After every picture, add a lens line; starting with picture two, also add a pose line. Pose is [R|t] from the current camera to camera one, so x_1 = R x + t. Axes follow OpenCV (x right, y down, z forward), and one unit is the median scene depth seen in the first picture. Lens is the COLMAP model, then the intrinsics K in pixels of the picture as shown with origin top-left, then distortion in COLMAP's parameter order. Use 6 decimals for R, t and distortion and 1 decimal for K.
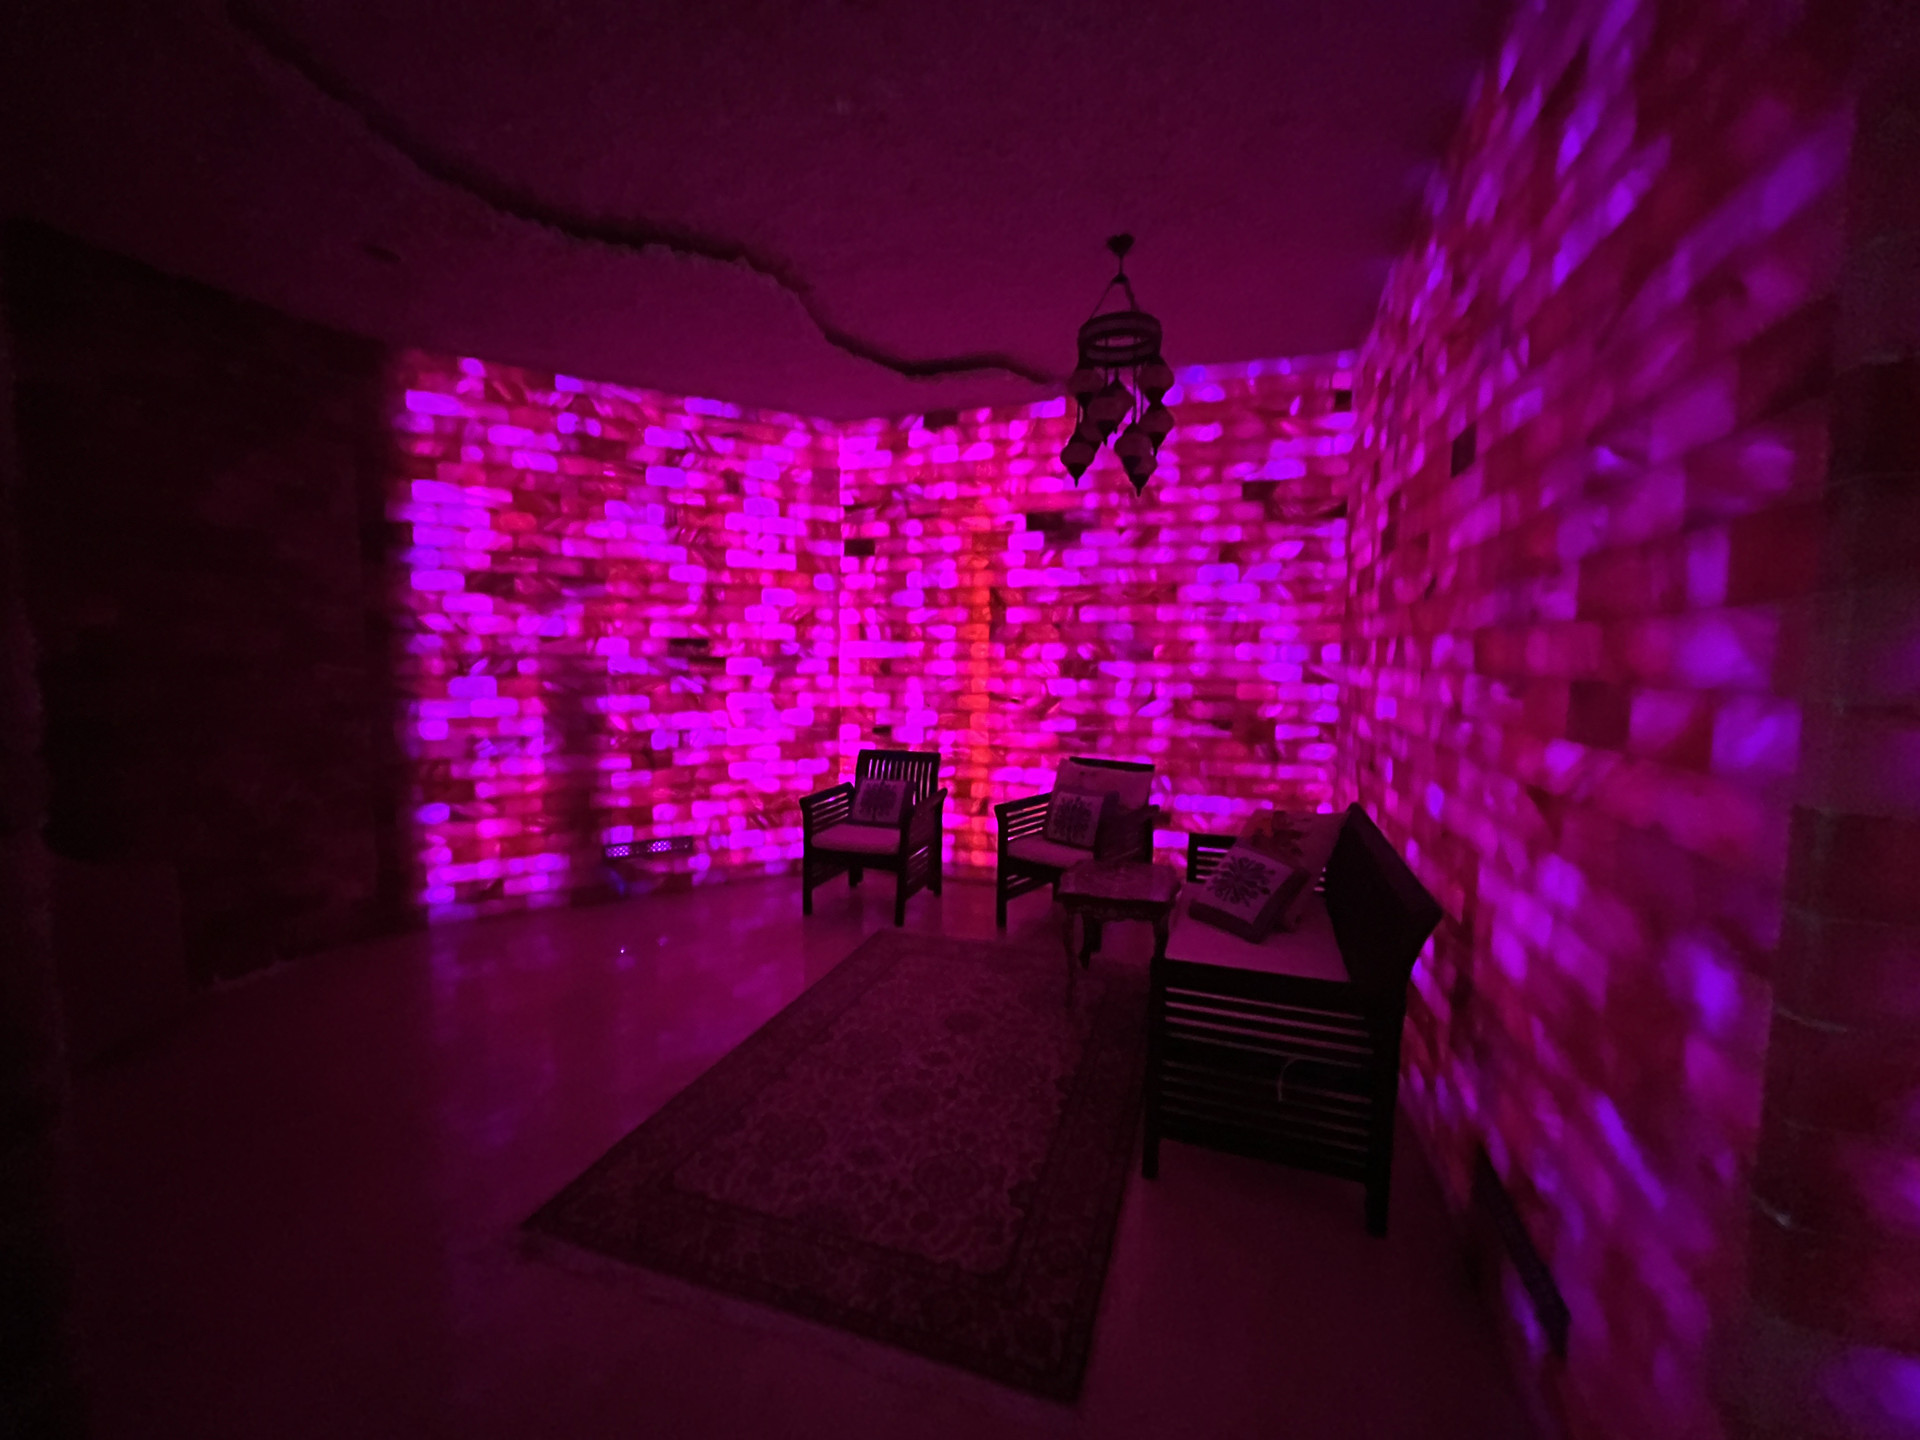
lens RADIAL K [[766.8, 0, 960.0], [0, 766.8, 720.0], [0, 0, 1]] dist [-0.008204, 0.000519]
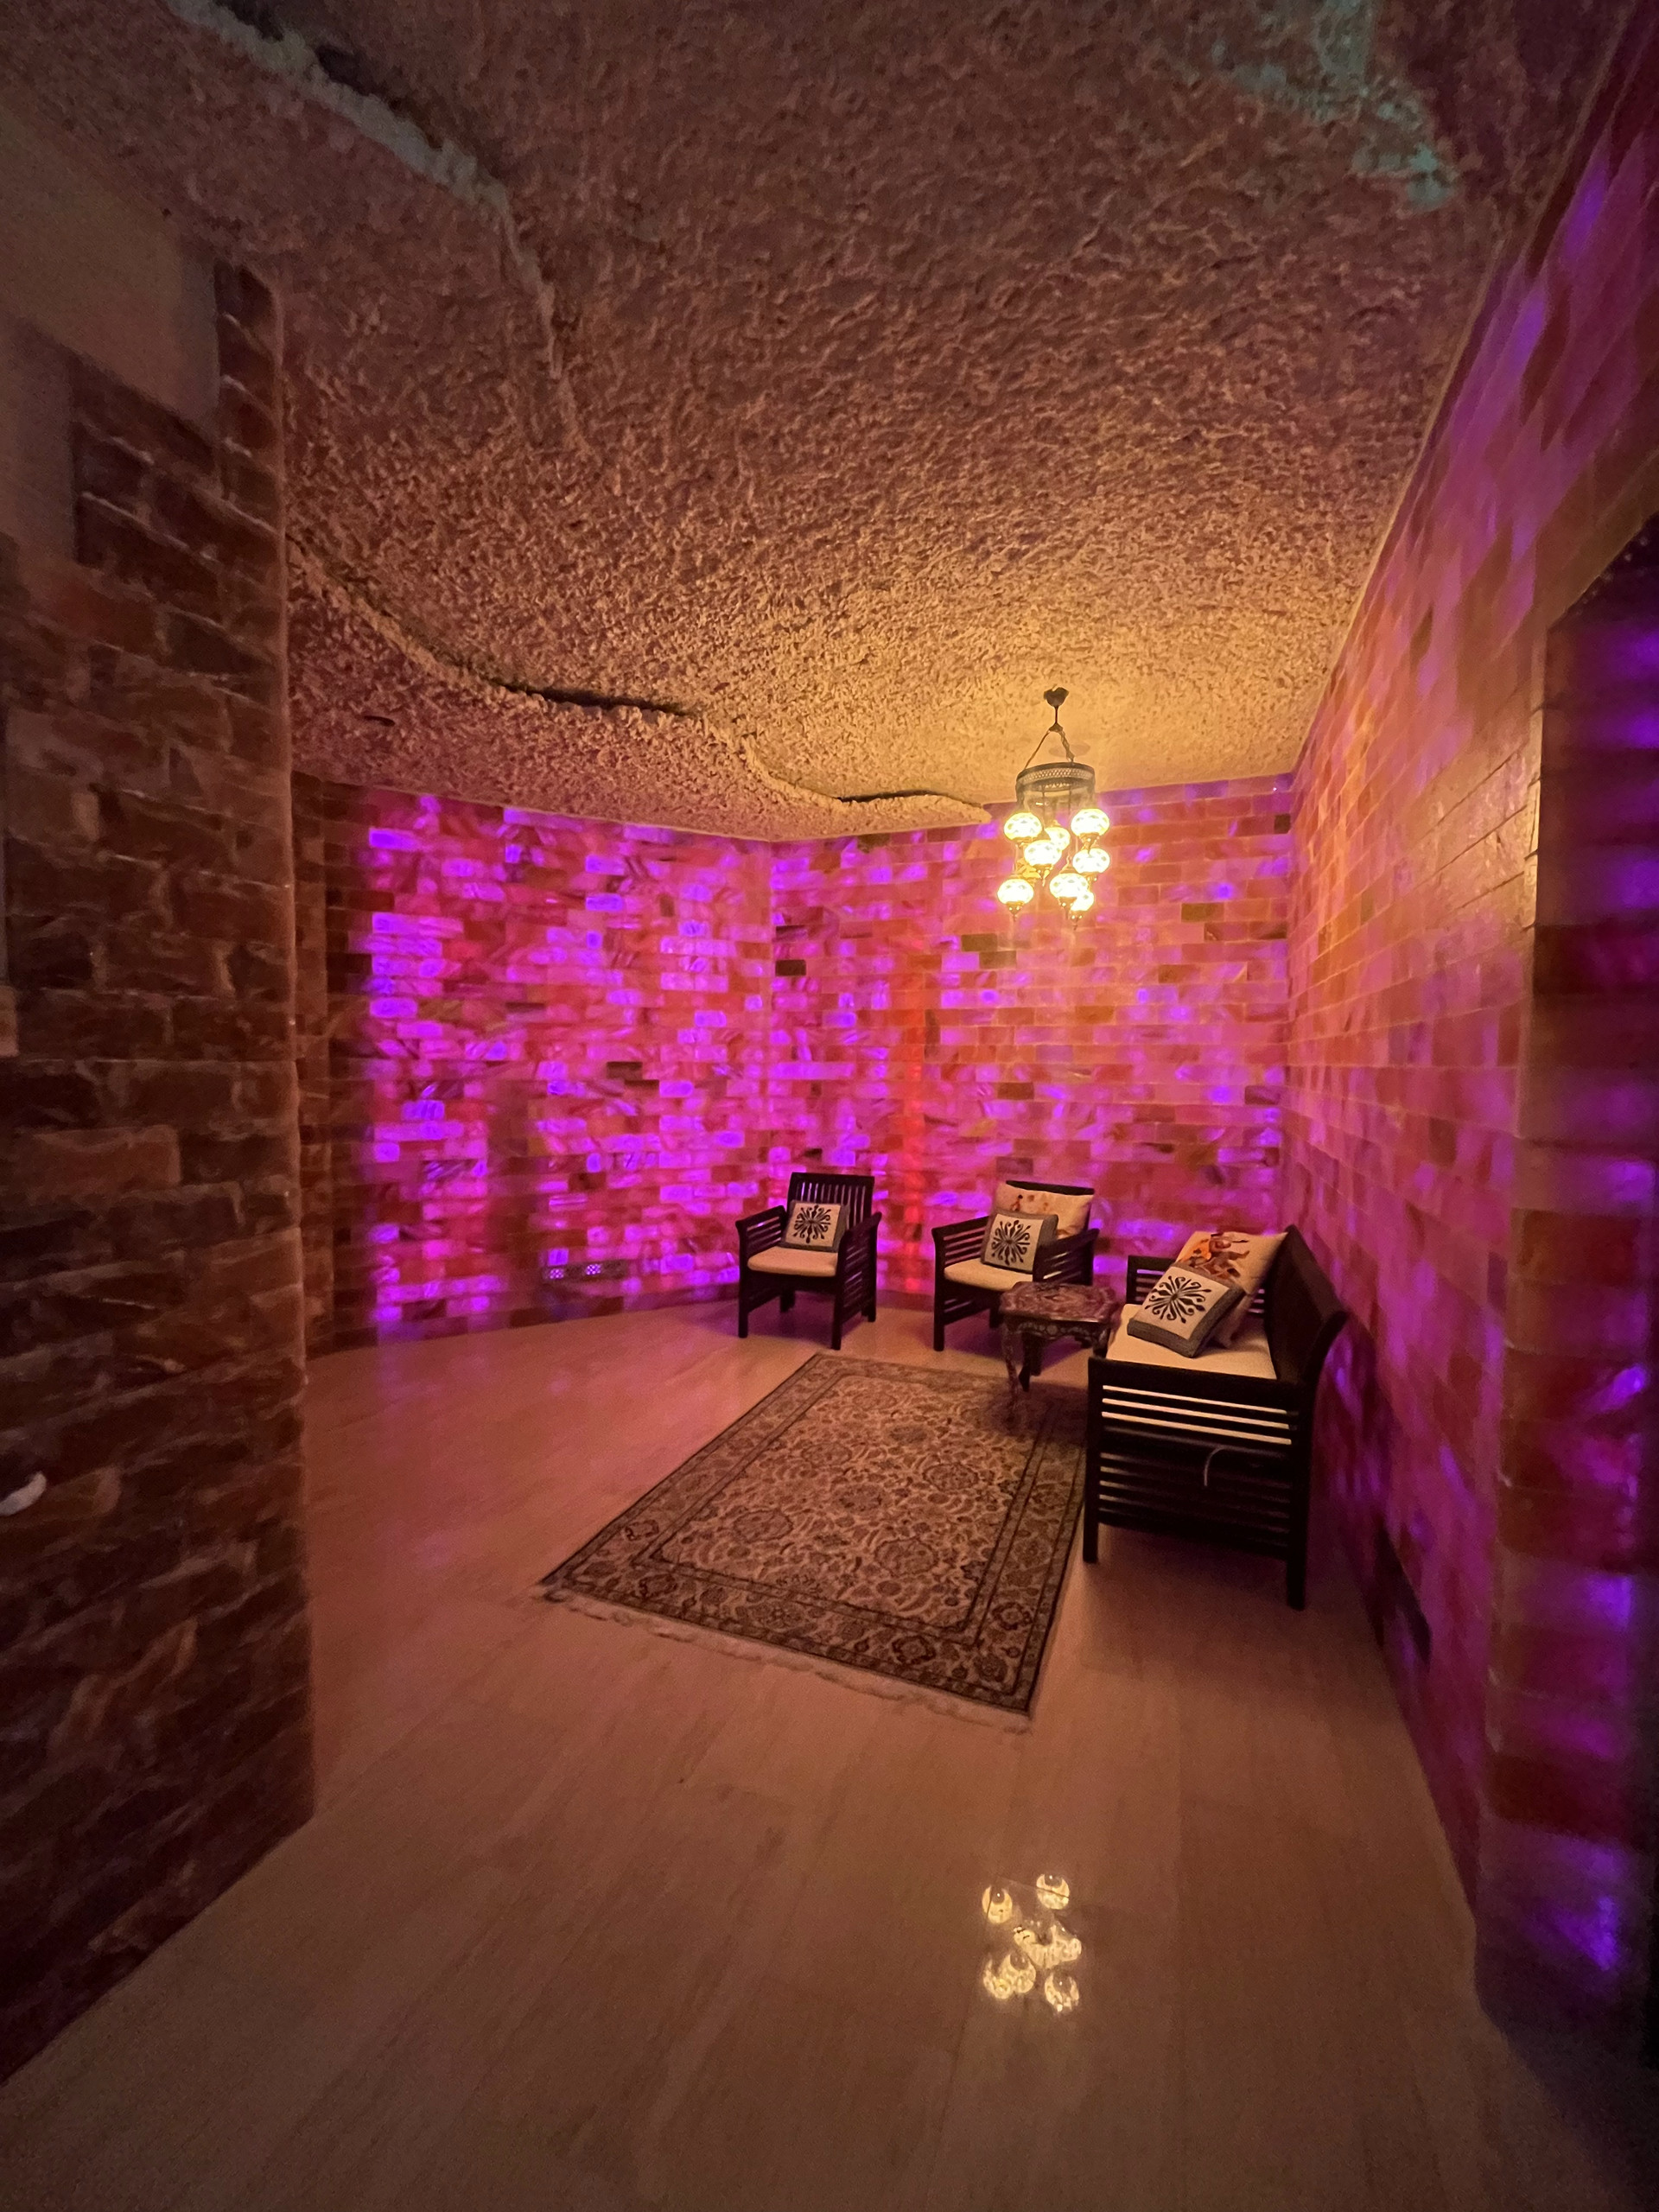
lens RADIAL K [[883.4, 0, 833.6], [0, 883.4, 1114.4], [0, 0, 1]] dist [-0.008204, 0.000519]
pose [[0.999141, -0.000077, -0.041440, -0.034912], [-0.001124, 0.999580, -0.028954, -0.004056], [0.041425, 0.028976, 0.998721, -0.156099]]
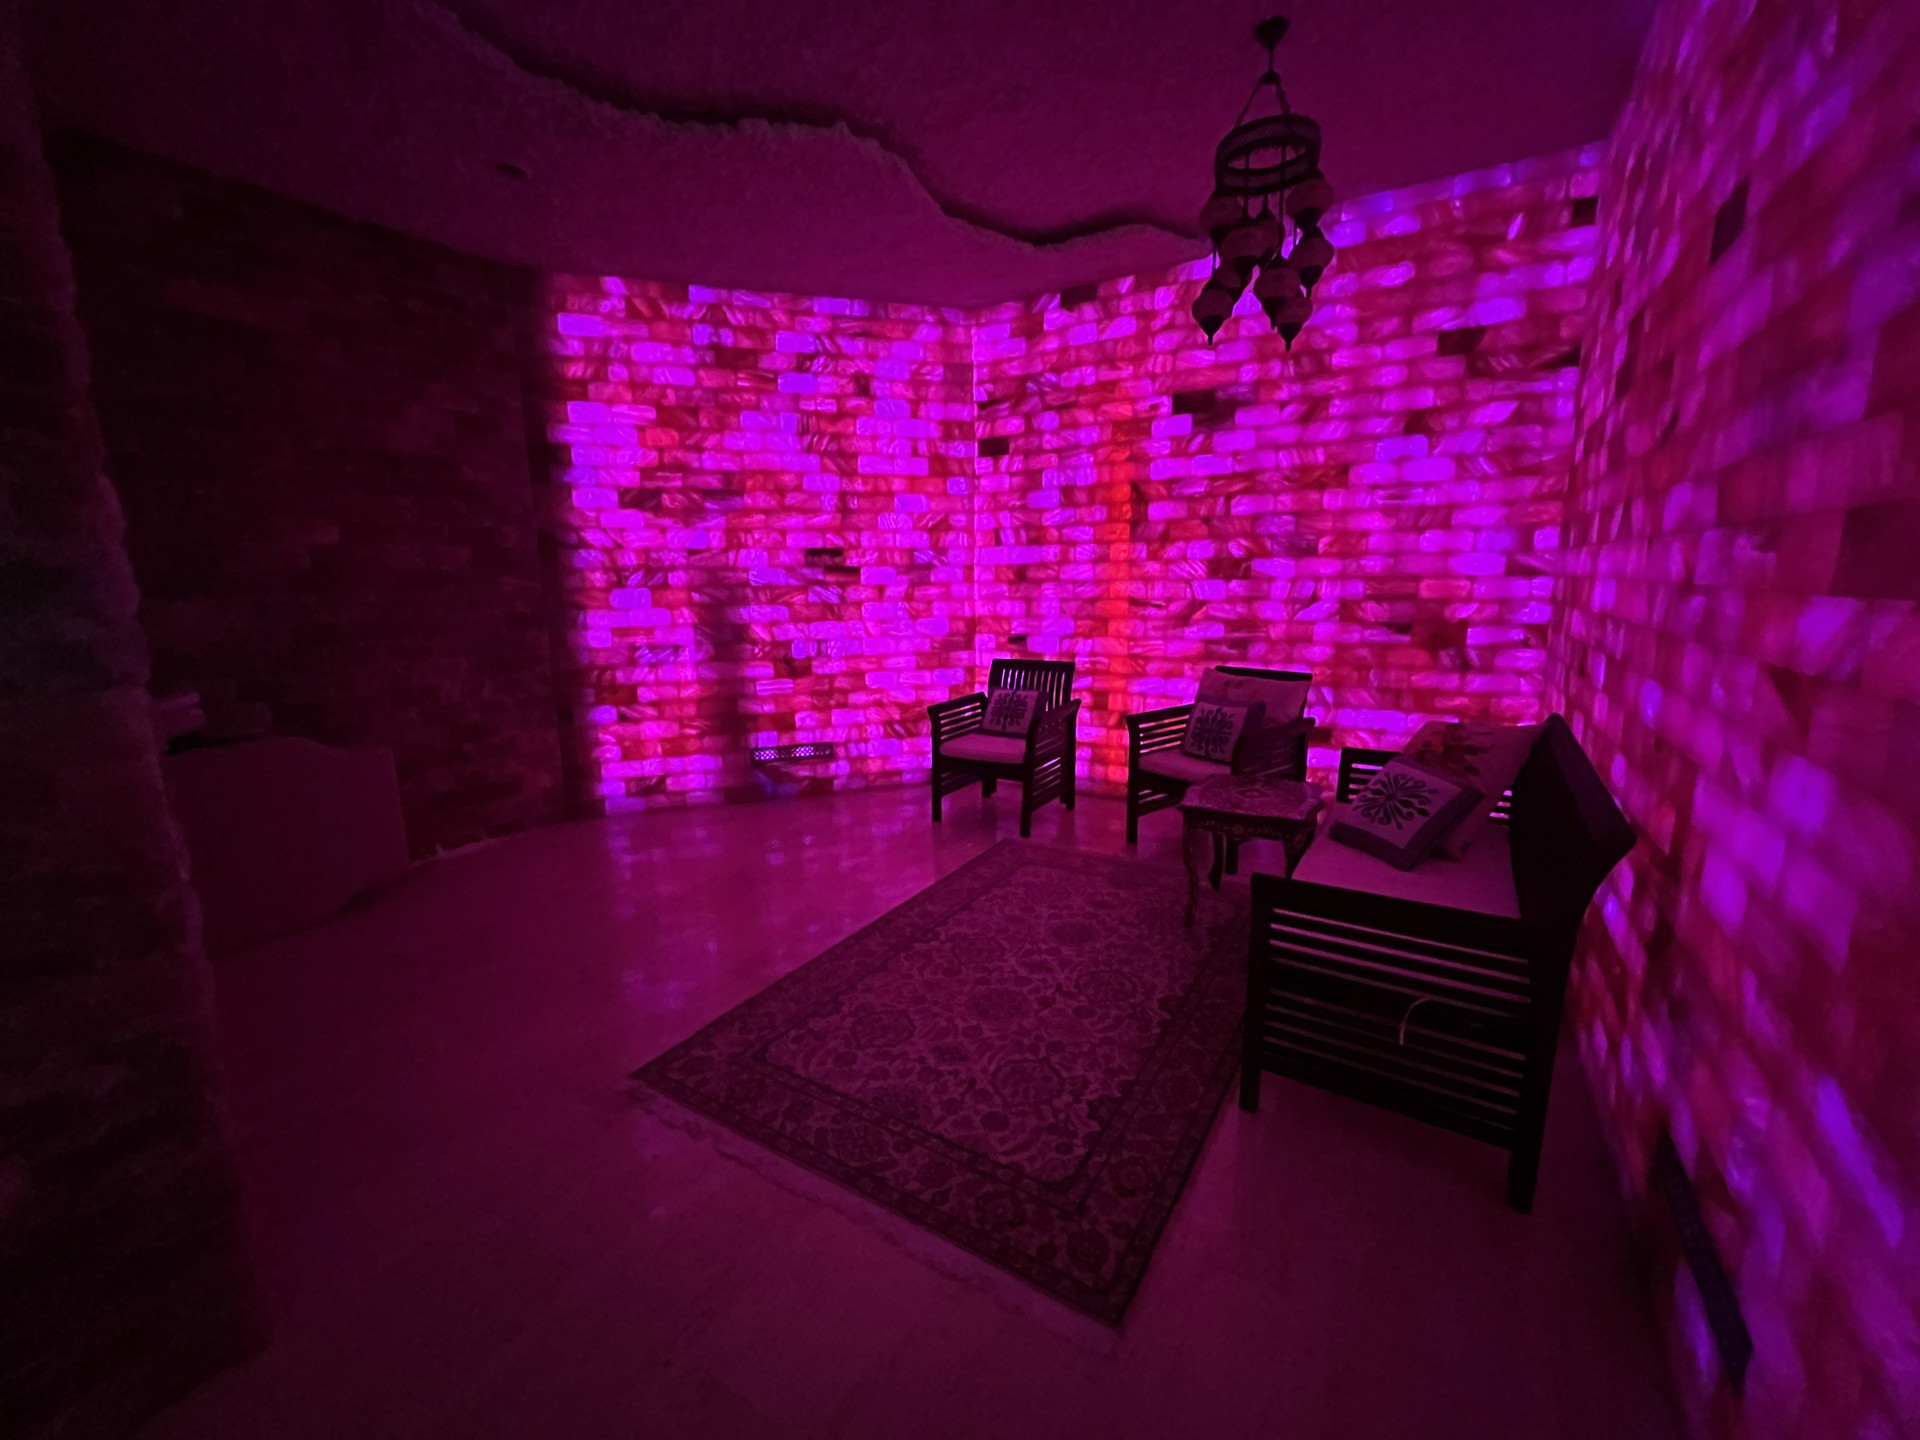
lens RADIAL K [[766.8, 0, 960.0], [0, 766.8, 720.0], [0, 0, 1]] dist [-0.008204, 0.000519]
pose [[0.974276, 0.017175, -0.224703, 0.057086], [0.005134, 0.995142, 0.098321, 0.022705], [0.225300, -0.096945, 0.969454, 0.042523]]
